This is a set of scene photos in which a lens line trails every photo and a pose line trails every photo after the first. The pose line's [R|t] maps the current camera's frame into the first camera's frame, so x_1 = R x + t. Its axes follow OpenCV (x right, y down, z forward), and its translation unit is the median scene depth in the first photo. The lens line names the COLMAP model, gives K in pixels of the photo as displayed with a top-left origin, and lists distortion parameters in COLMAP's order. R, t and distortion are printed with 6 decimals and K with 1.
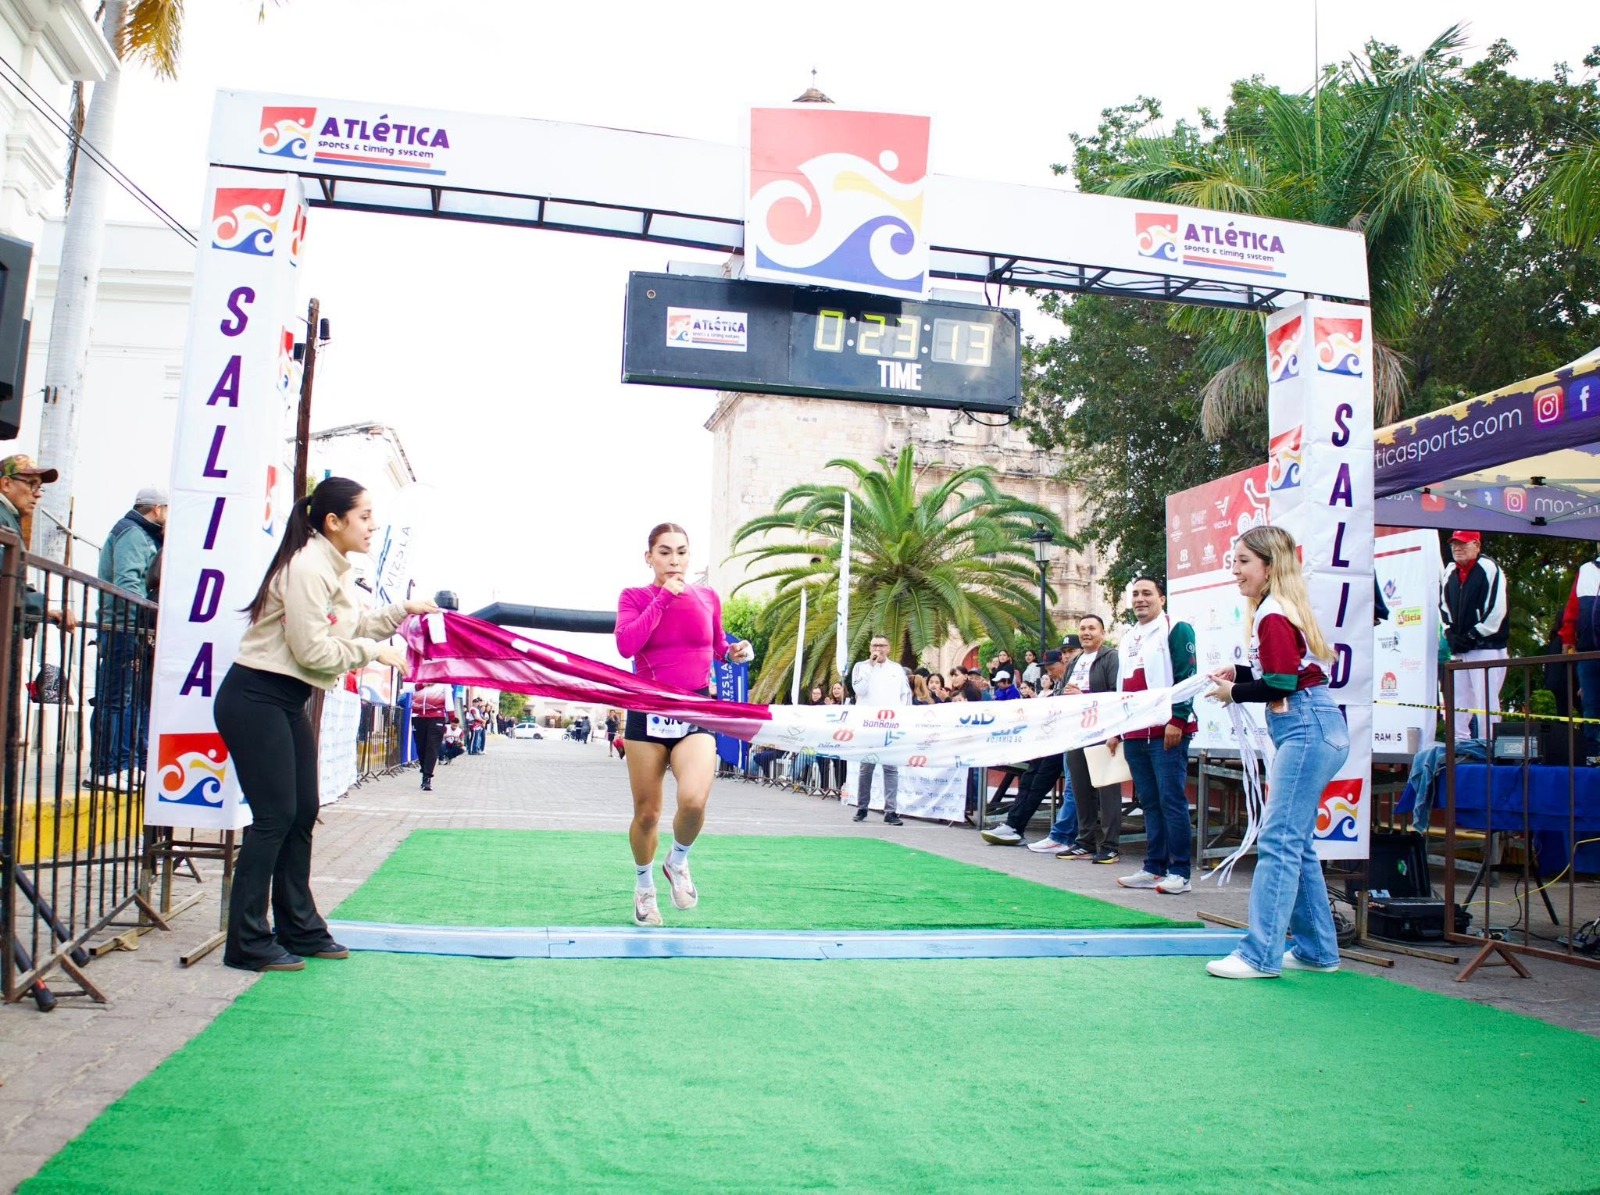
lens RADIAL K [[1348.8, 0, 729.3], [0, 1348.8, 639.6], [0, 0, 1]] dist [-0.176644, 0.028844]
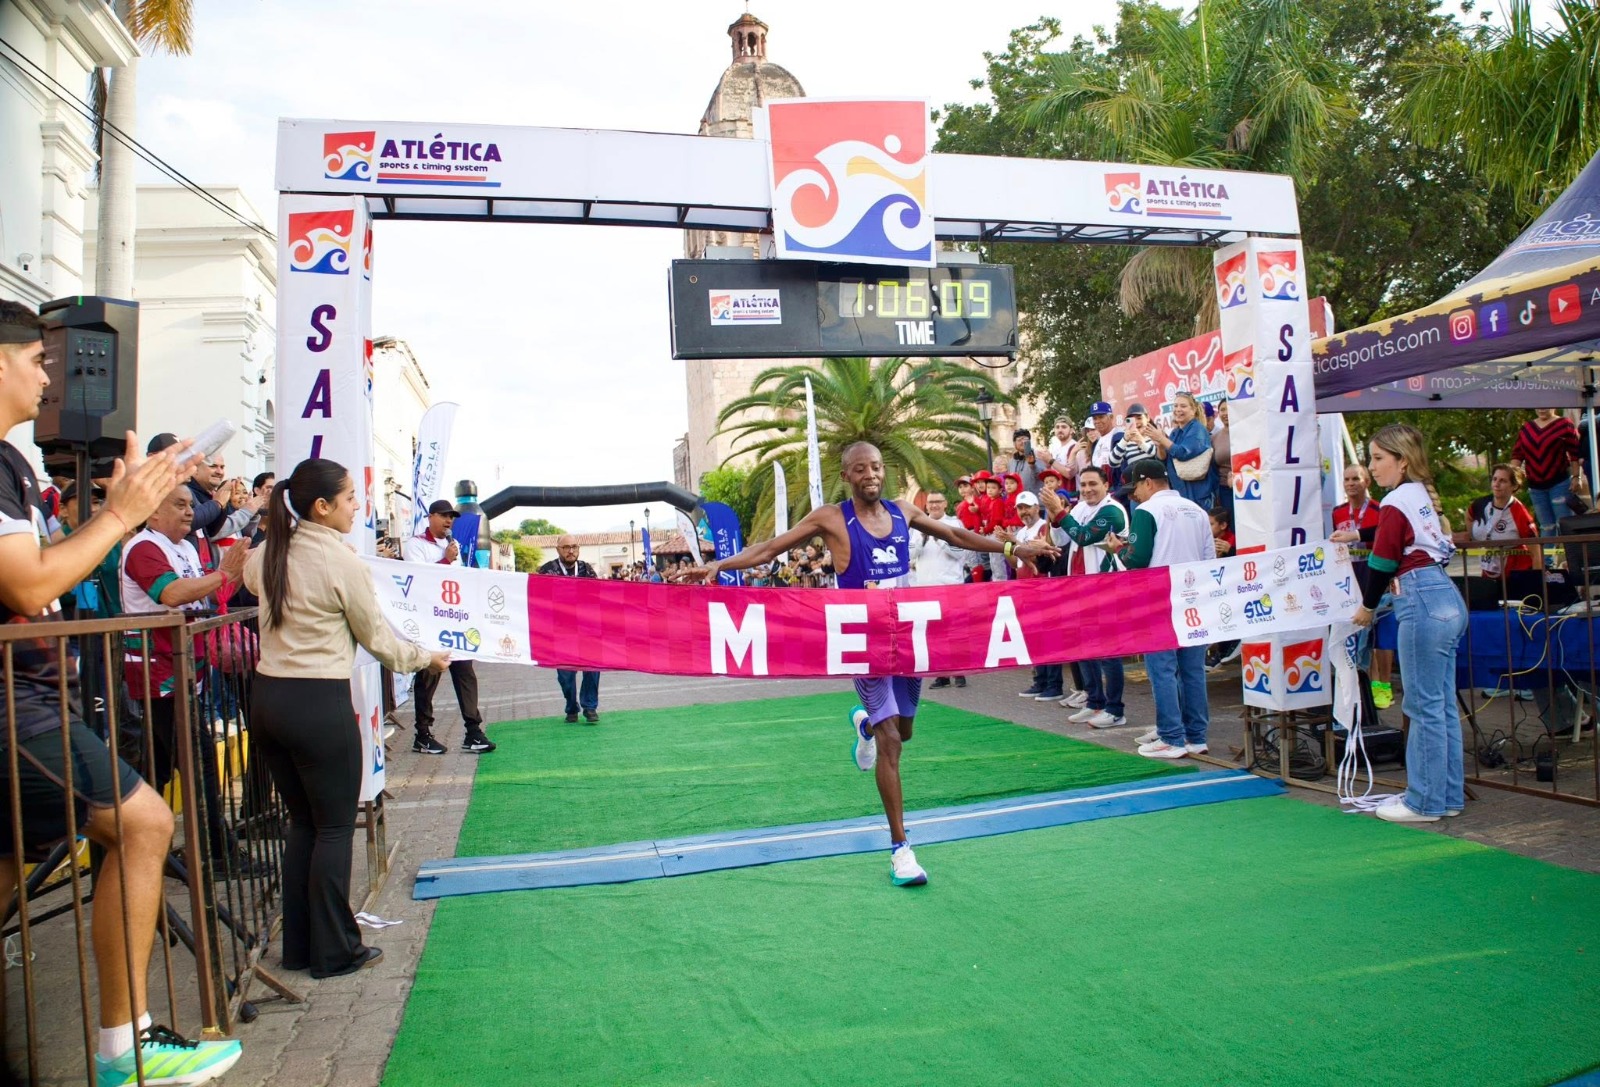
lens RADIAL K [[1161.6, 0, 845.9], [0, 1161.6, 532.3], [0, 0, 1]] dist [-0.180018, 0.004437]
pose [[0.989071, -0.091243, 0.115816, -0.015643], [0.086439, 0.995201, 0.045855, -0.020233], [-0.119444, -0.035342, 0.992212, 0.005640]]
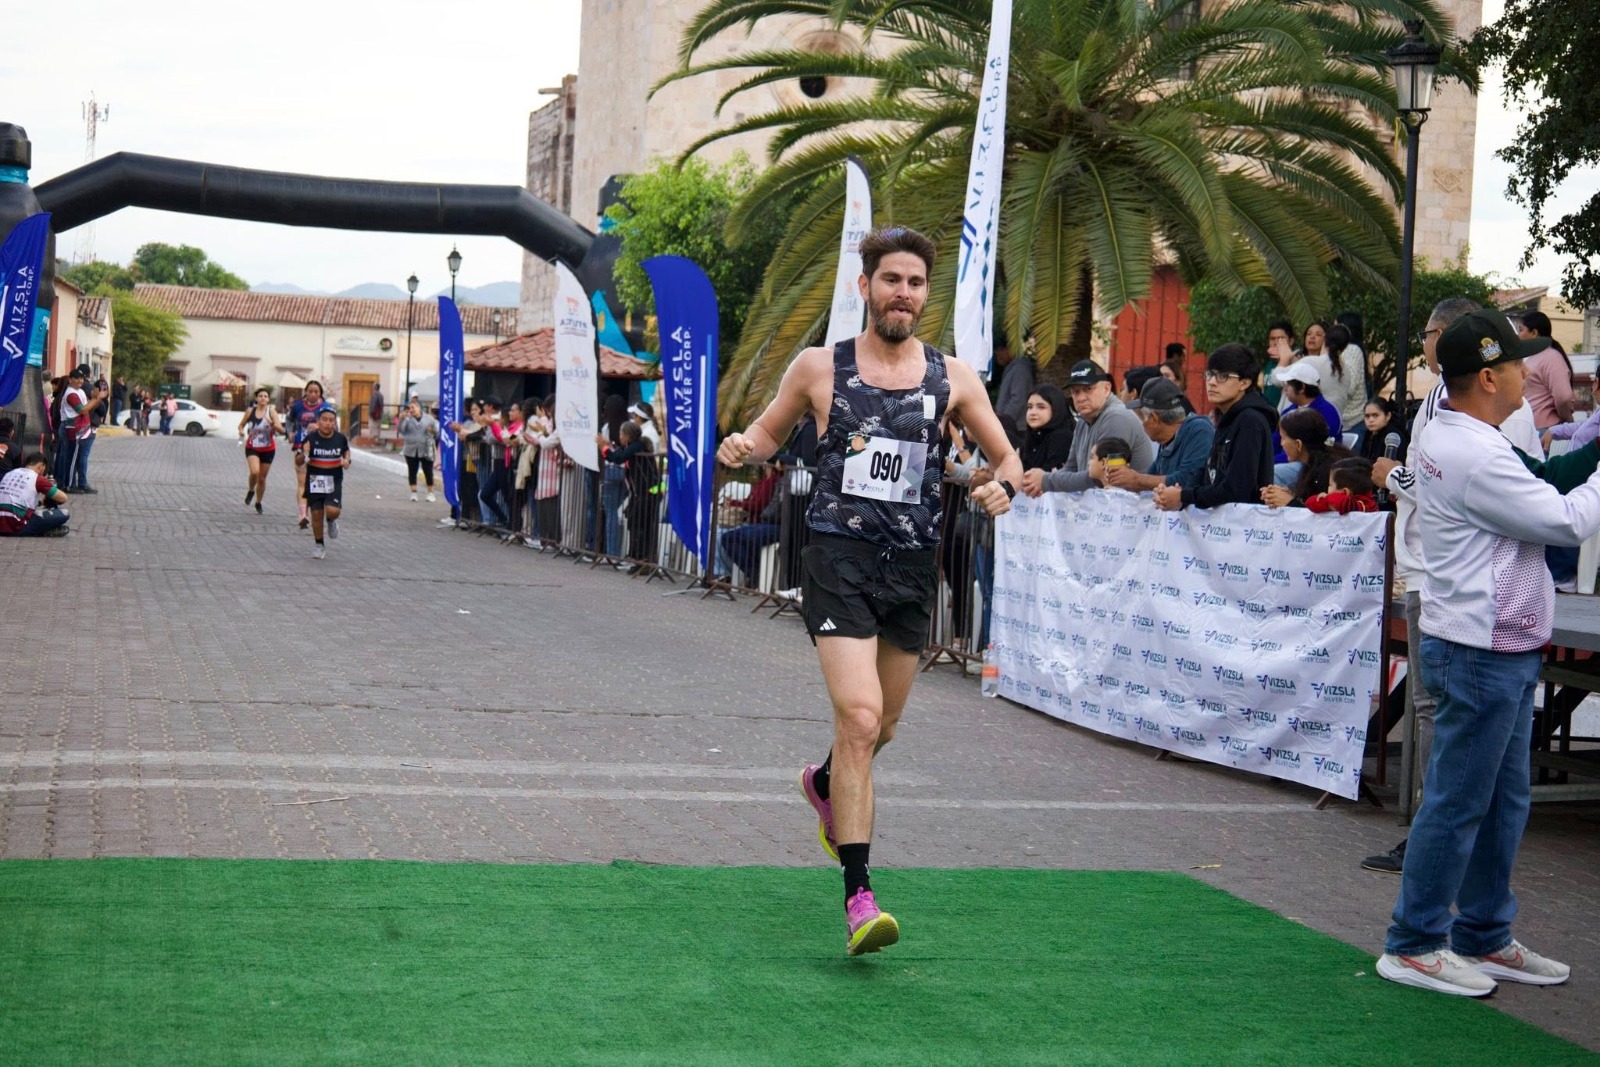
lens RADIAL K [[2758.7, 0, 811.3], [0, 2758.7, 539.2], [0, 0, 1]] dist [-0.033439, 0.216952]
pose [[0.996571, 0.015108, 0.081356, -0.035356], [-0.024128, 0.993520, 0.111063, -0.017837], [-0.079151, -0.112645, 0.990478, 0.131758]]
